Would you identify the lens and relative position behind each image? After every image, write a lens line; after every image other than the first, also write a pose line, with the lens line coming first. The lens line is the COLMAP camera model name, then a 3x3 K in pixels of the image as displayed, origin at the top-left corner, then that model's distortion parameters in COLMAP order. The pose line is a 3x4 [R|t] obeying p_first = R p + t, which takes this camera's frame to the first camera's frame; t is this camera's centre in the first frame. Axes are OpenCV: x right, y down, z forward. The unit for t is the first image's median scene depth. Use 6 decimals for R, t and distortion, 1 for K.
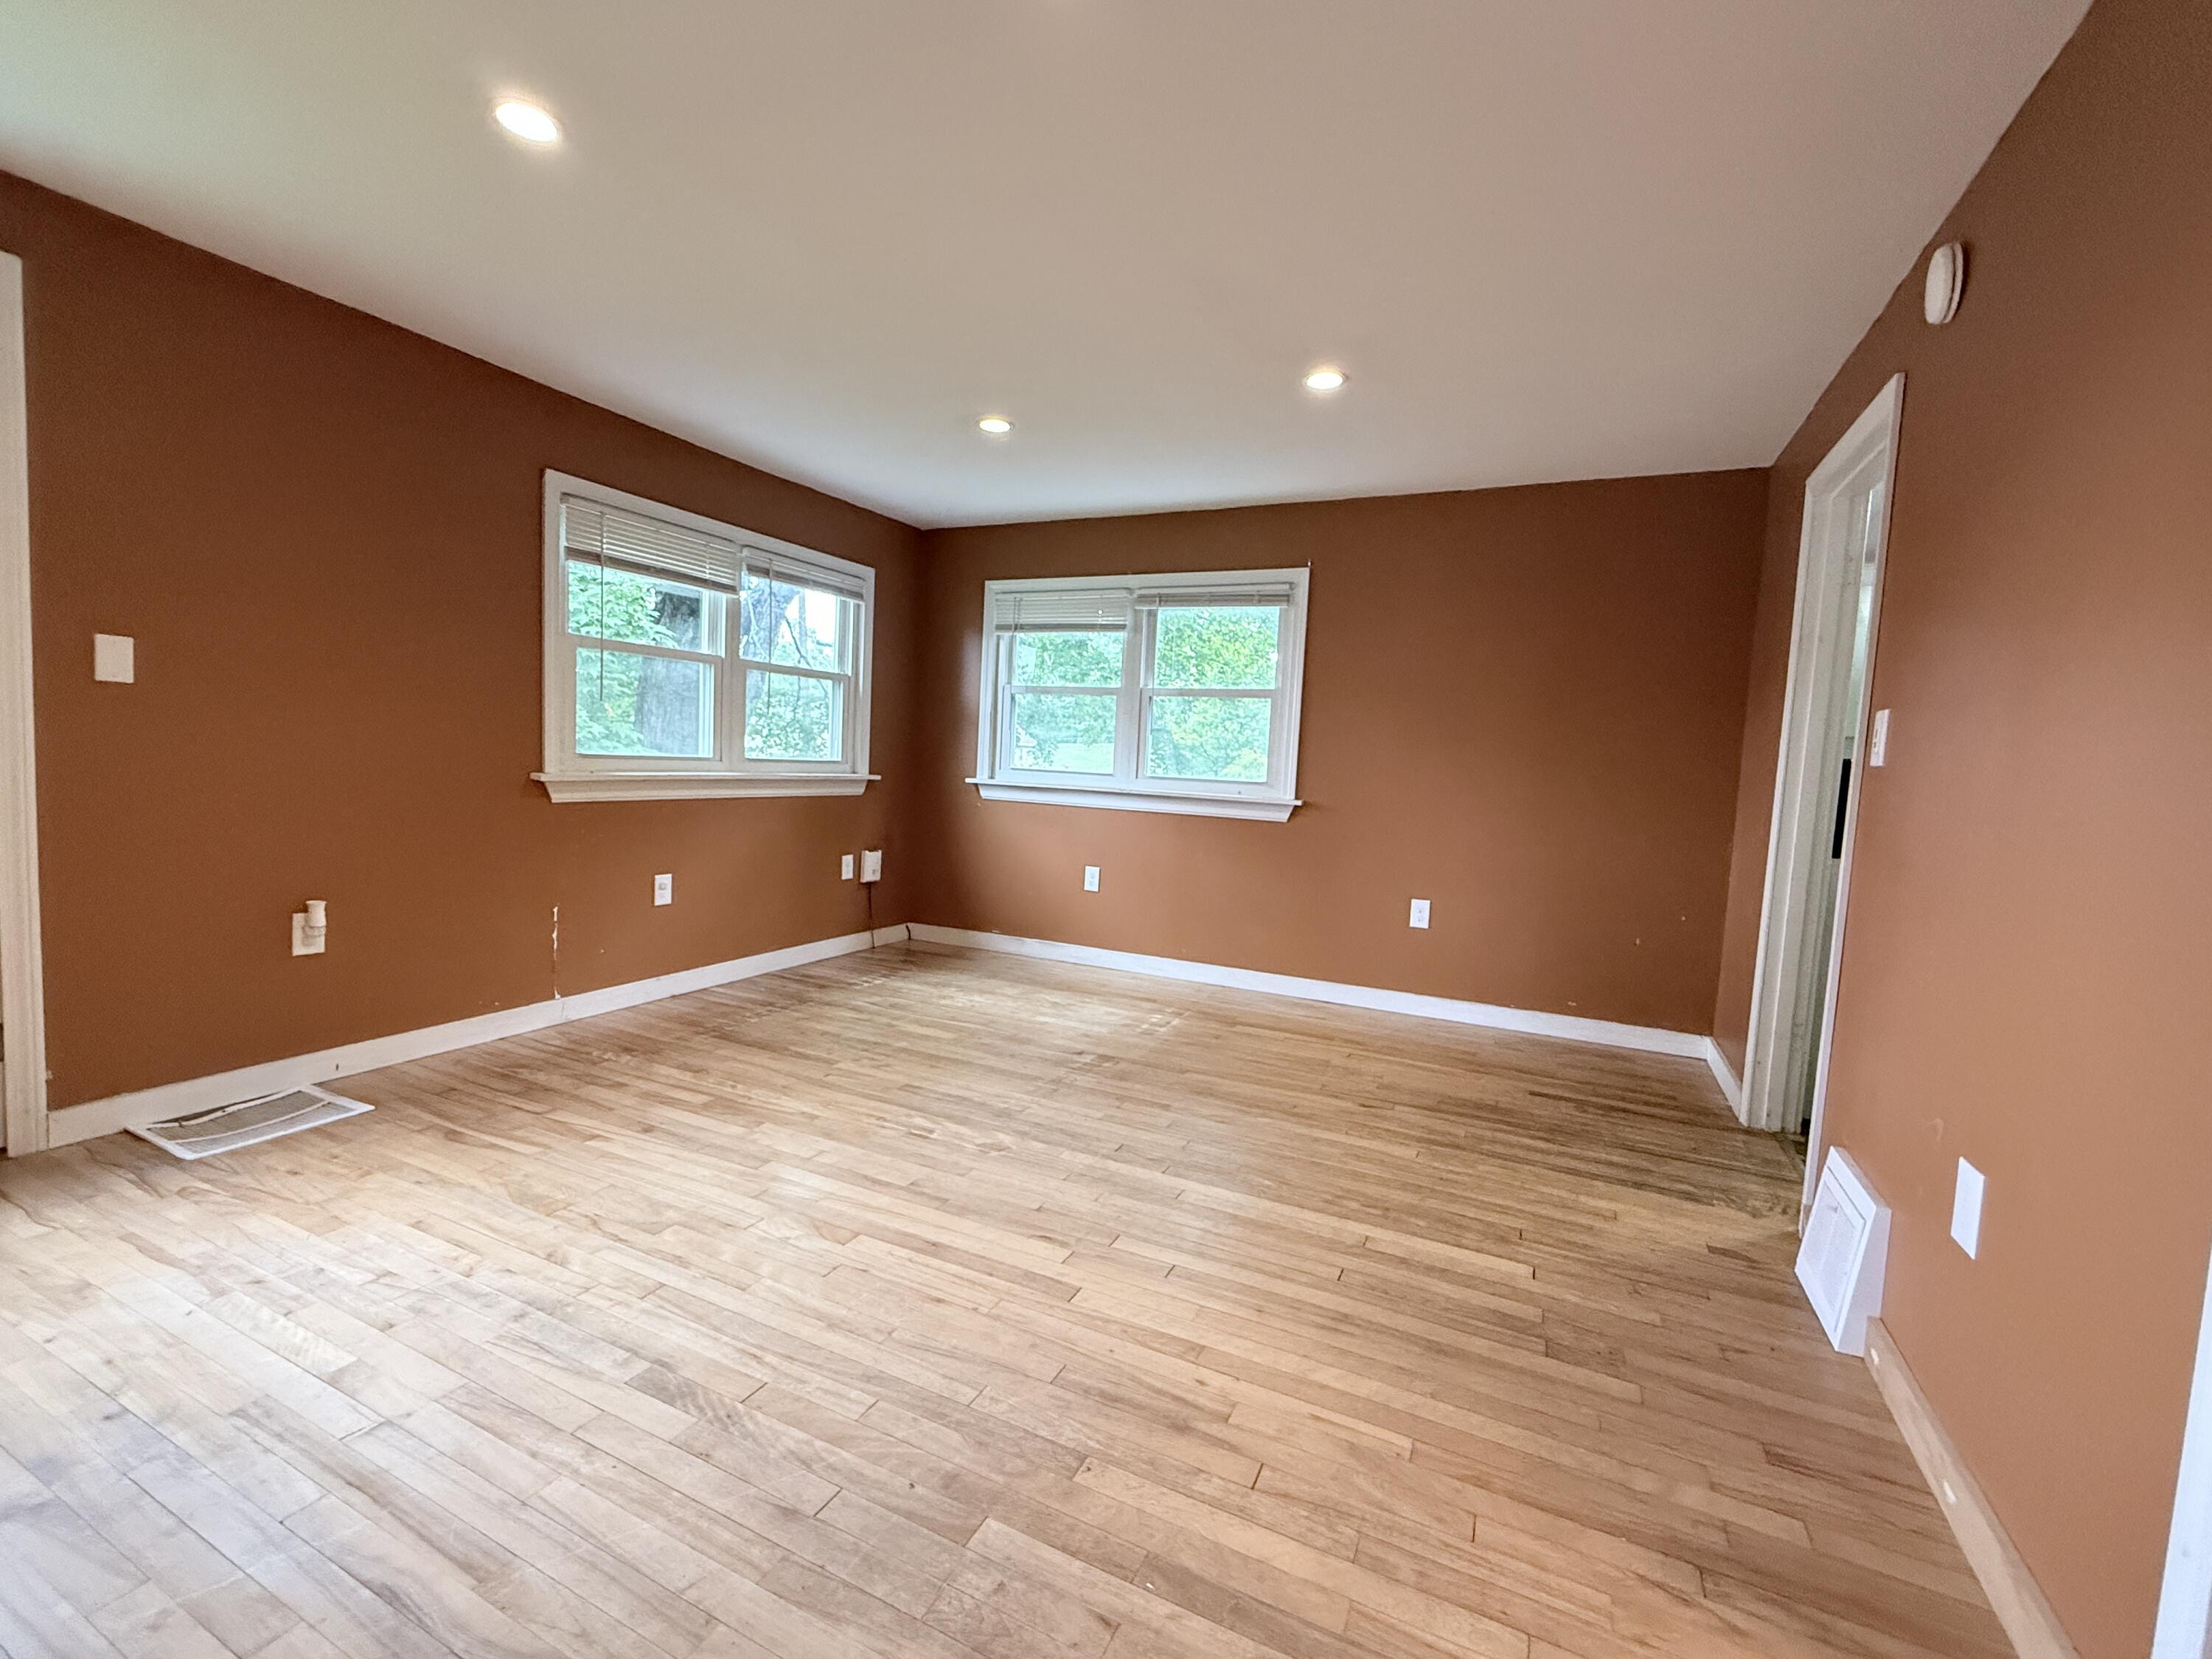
lens RADIAL K [[942.8, 0, 1109.8], [0, 942.8, 828.3], [0, 0, 1]] dist [-0.000483, 0.000566]
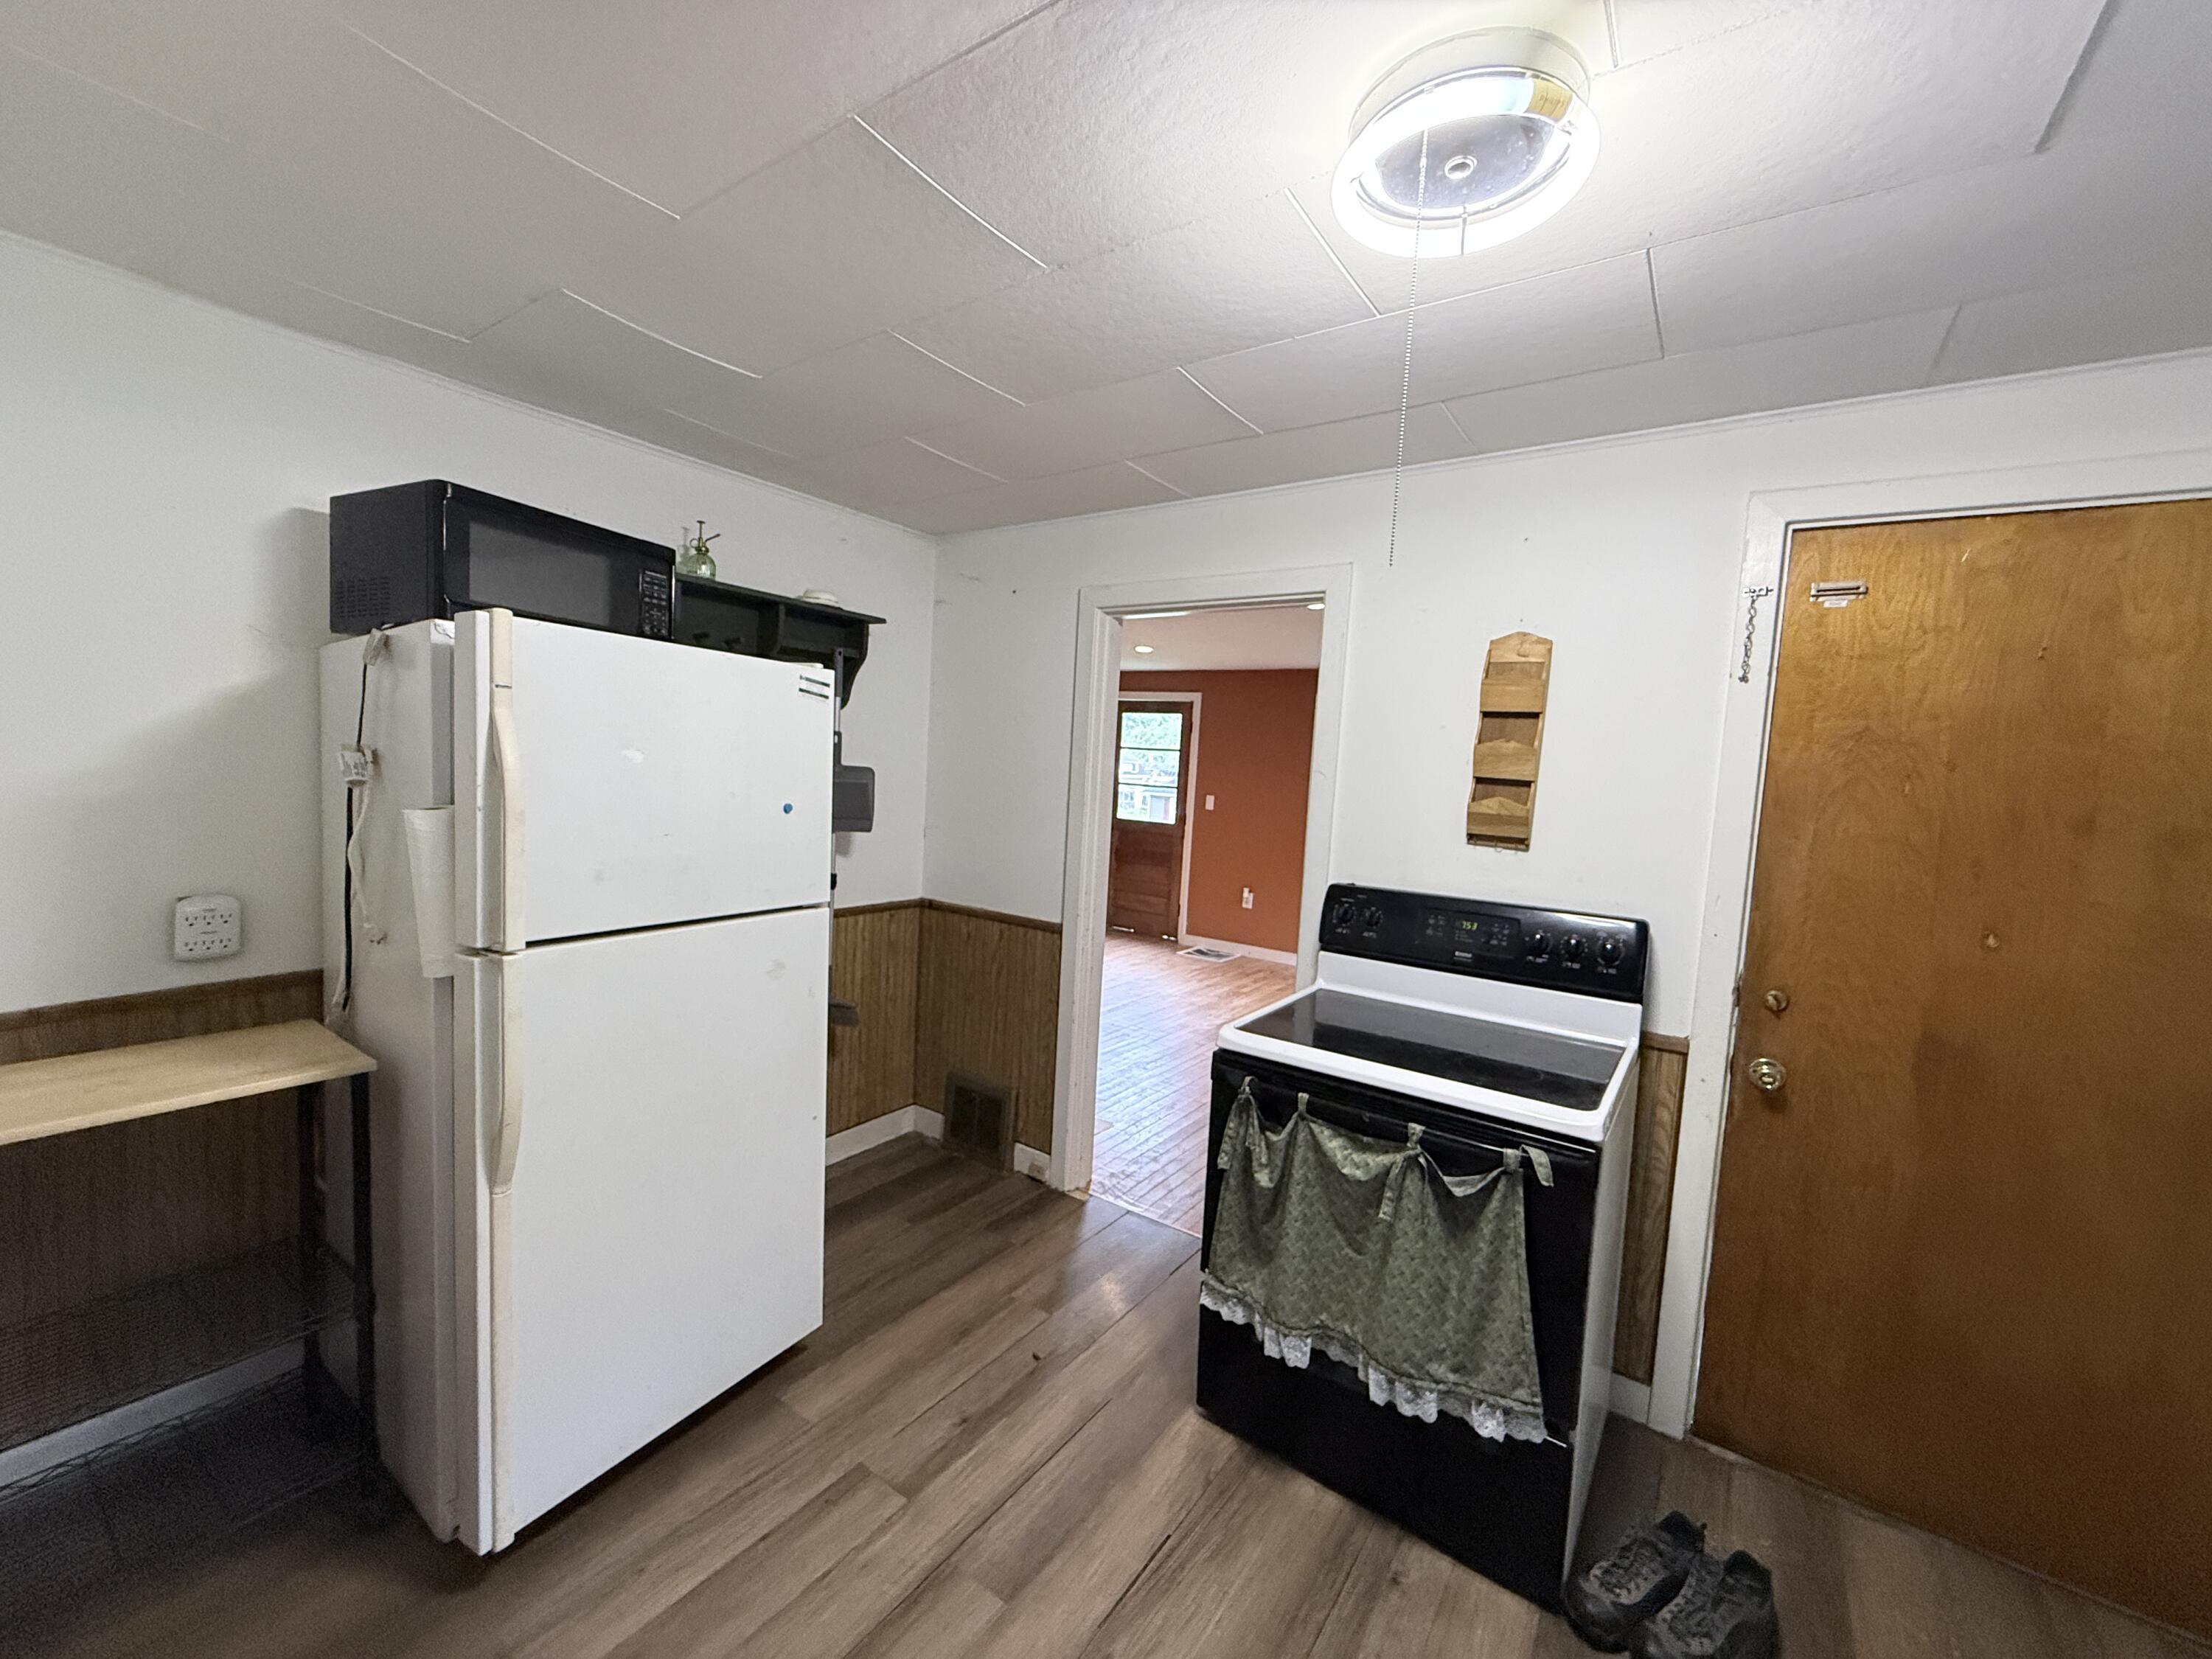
lens RADIAL K [[882.9, 0, 1105.1], [0, 882.9, 830.3], [0, 0, 1]] dist [0.000450, 0.000401]
pose [[-0.162061, 0.018786, -0.986602, 1.227091], [-0.139033, 0.989410, 0.041677, -0.097957], [0.976937, 0.143925, -0.157732, 0.689067]]
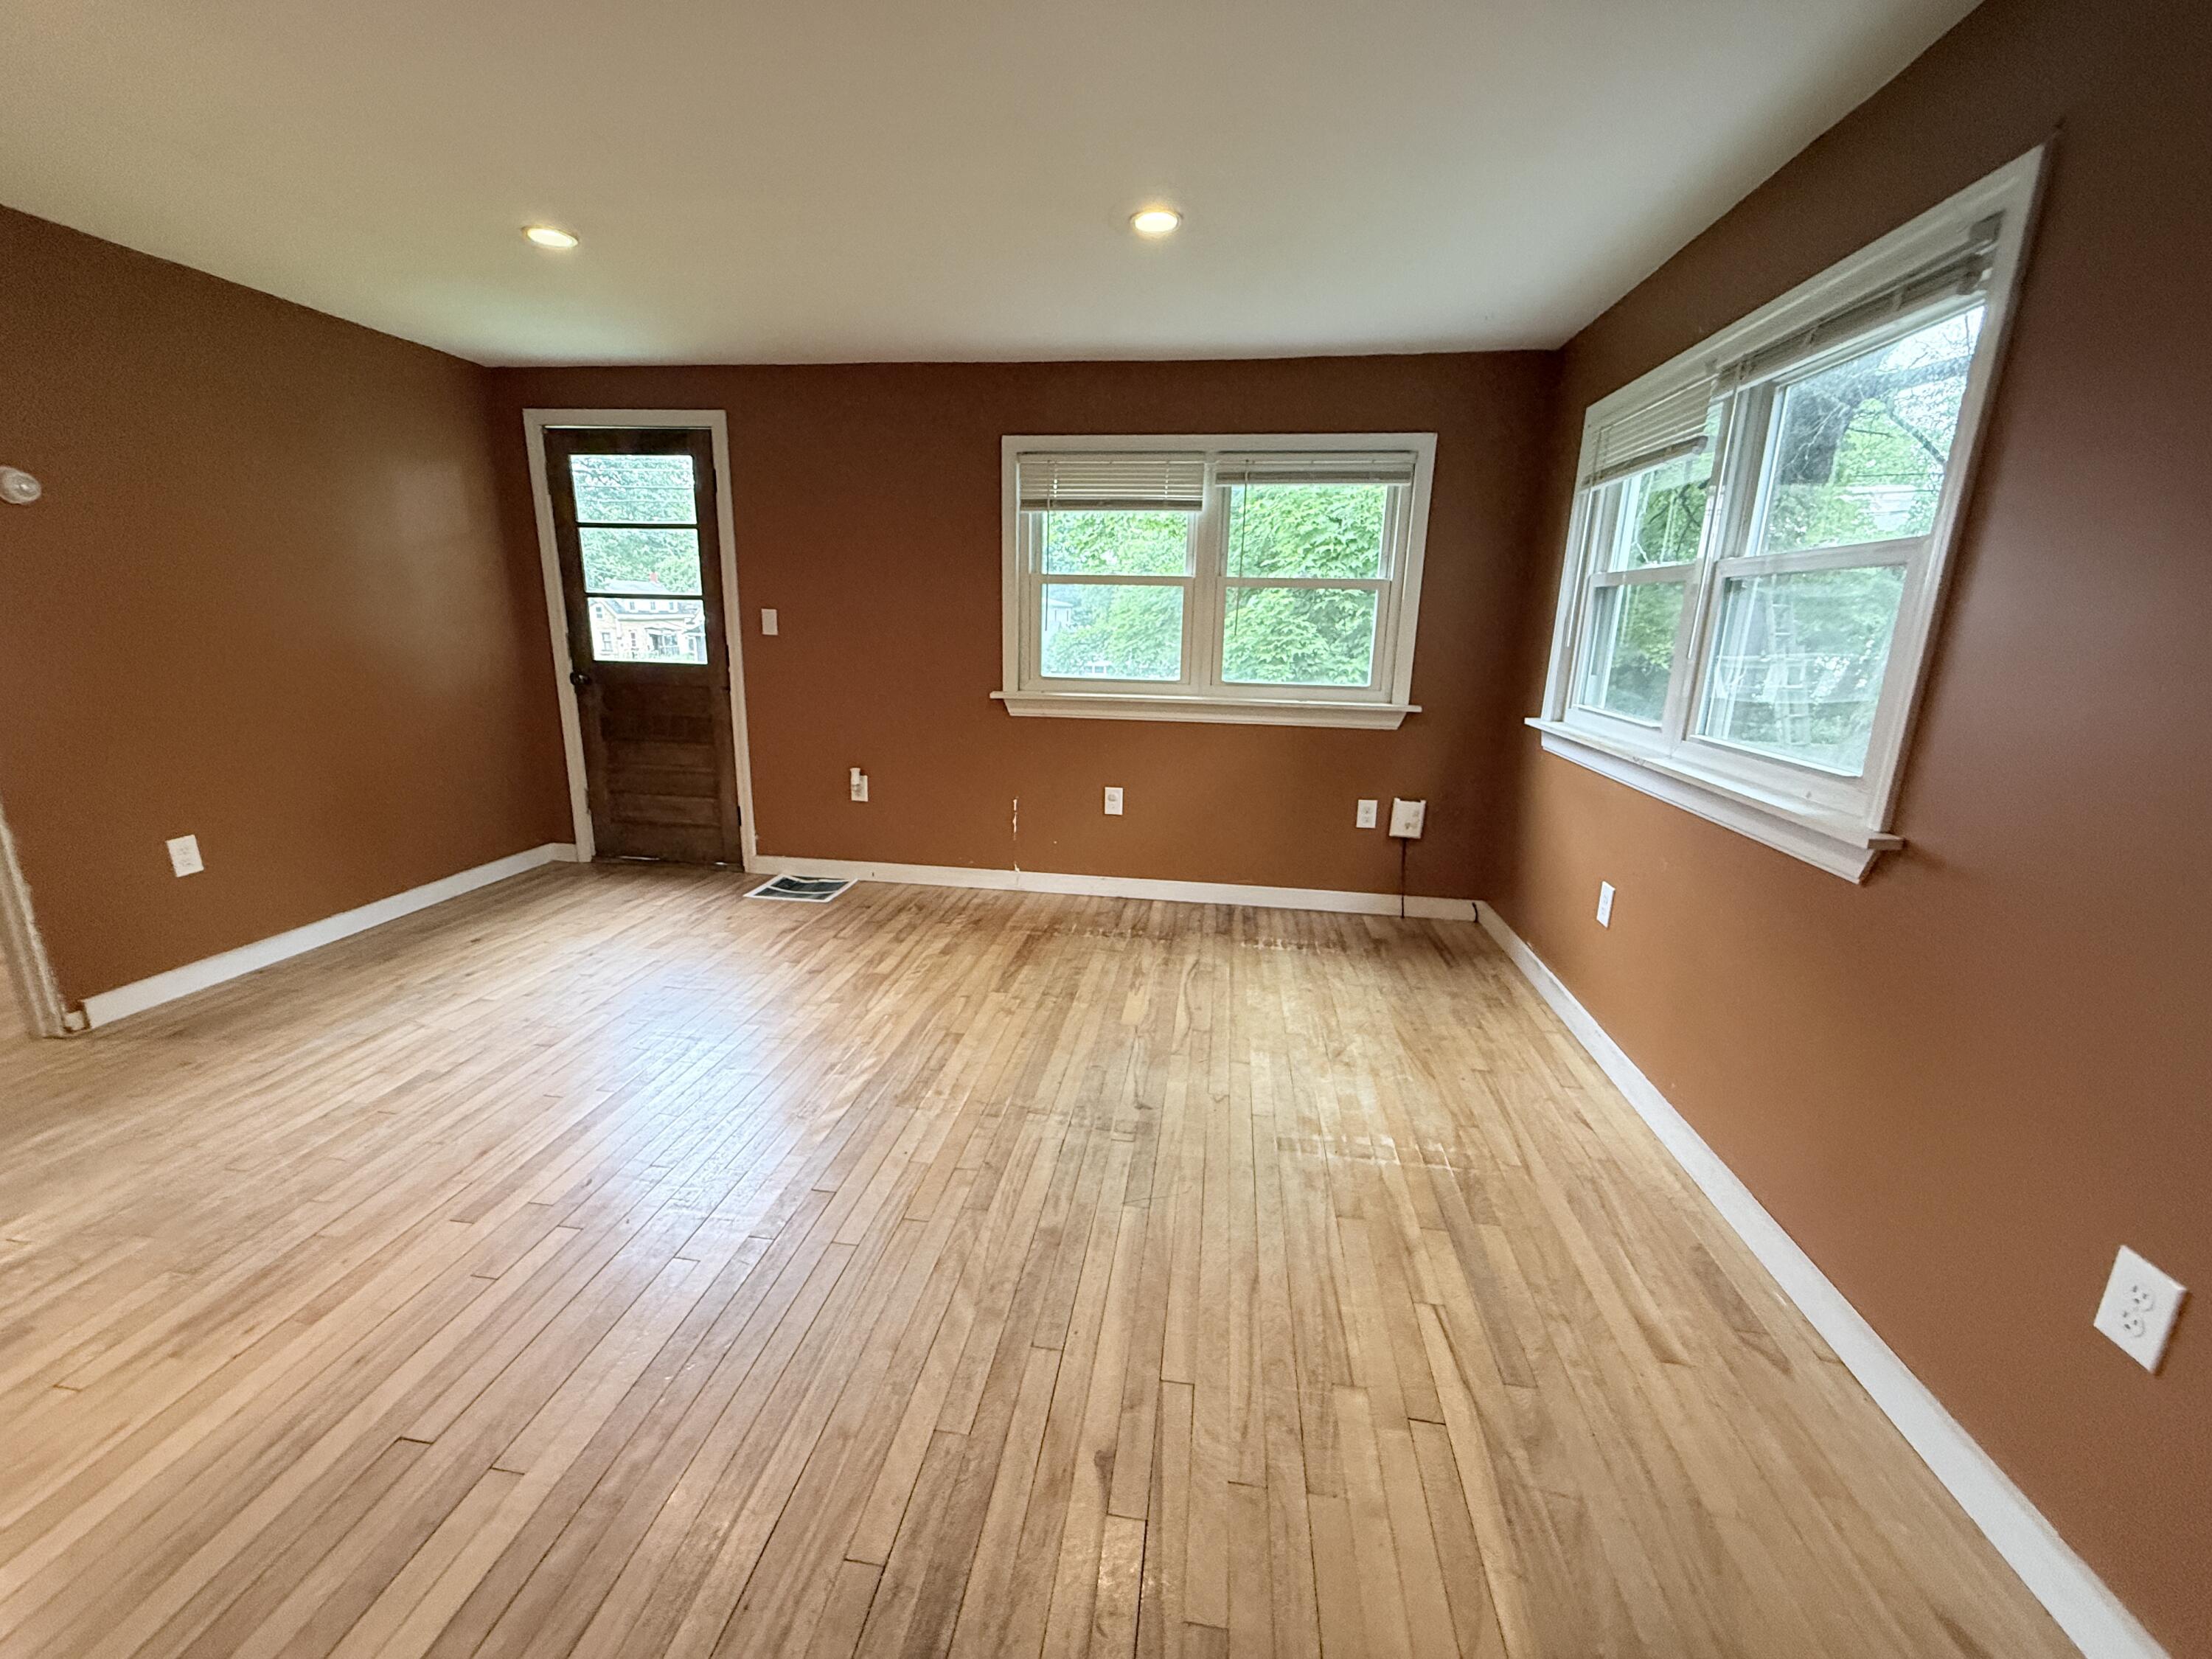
lens RADIAL K [[882.9, 0, 1098.3], [0, 882.9, 828.3], [0, 0, 1]] dist [0.000450, 0.000401]
pose [[0.298612, 0.185621, -0.936149, 0.489529], [-0.078937, 0.982346, 0.169602, -0.076547], [0.951104, 0.023252, 0.307993, 0.656661]]
